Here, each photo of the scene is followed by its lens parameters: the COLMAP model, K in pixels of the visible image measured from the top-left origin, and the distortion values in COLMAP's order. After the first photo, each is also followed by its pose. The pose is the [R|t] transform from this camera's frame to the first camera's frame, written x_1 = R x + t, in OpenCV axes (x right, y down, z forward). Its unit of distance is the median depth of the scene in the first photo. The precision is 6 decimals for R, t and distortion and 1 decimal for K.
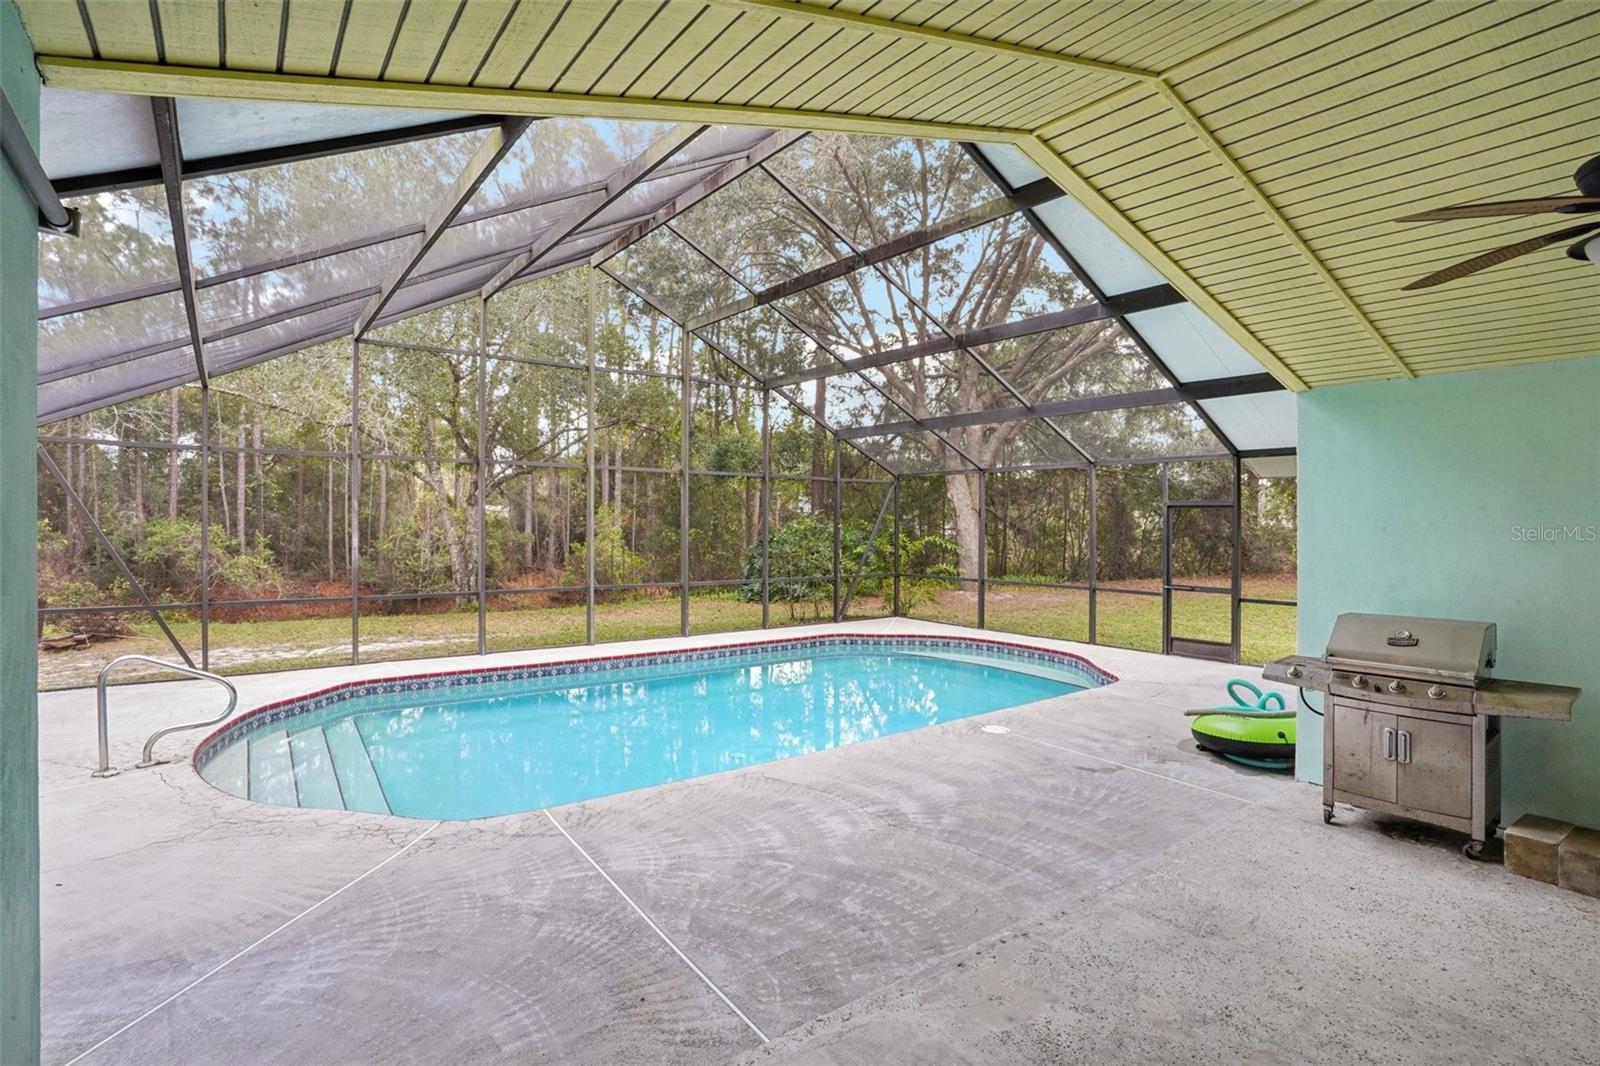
lens RADIAL K [[796.3, 0, 783.1], [0, 796.3, 532.1], [0, 0, 1]] dist [-0.089788, 0.037651]
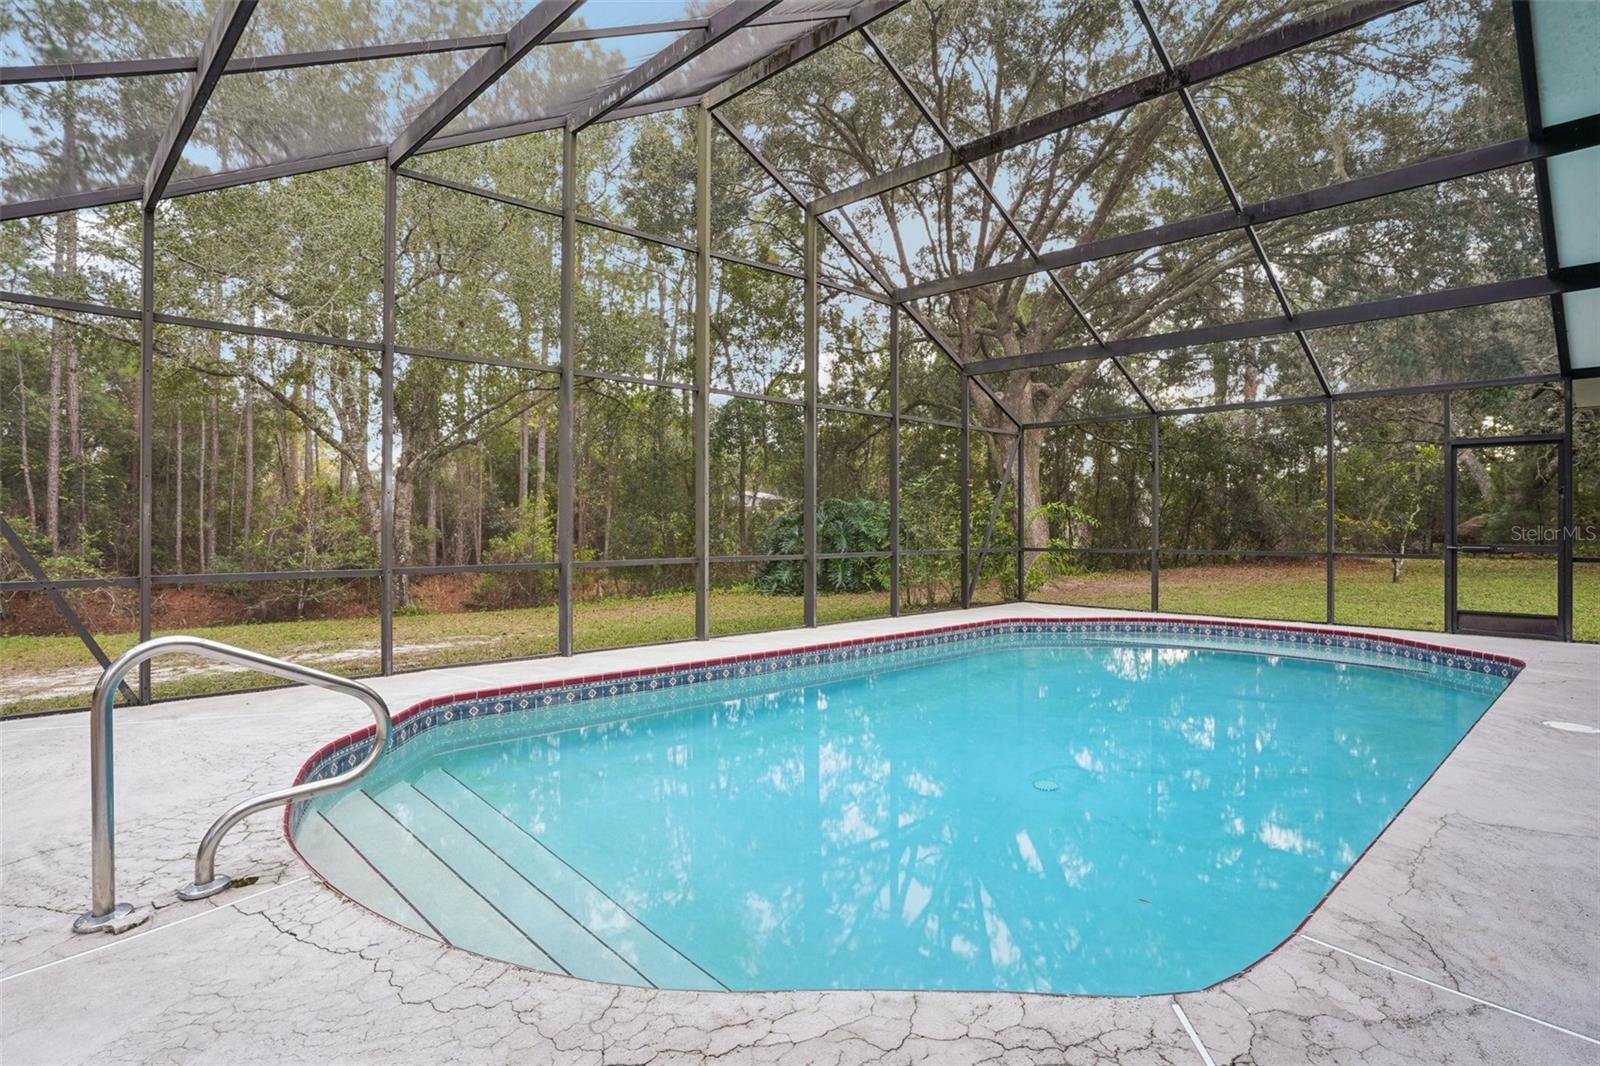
lens RADIAL K [[867.4, 0, 800.0], [0, 867.4, 533.0], [0, 0, 1]] dist [-0.074137, 0.046988]
pose [[0.991974, -0.007161, 0.126241, -0.274039], [0.007167, 0.999974, 0.000406, 0.050544], [-0.126241, 0.000502, 0.992000, 0.232789]]
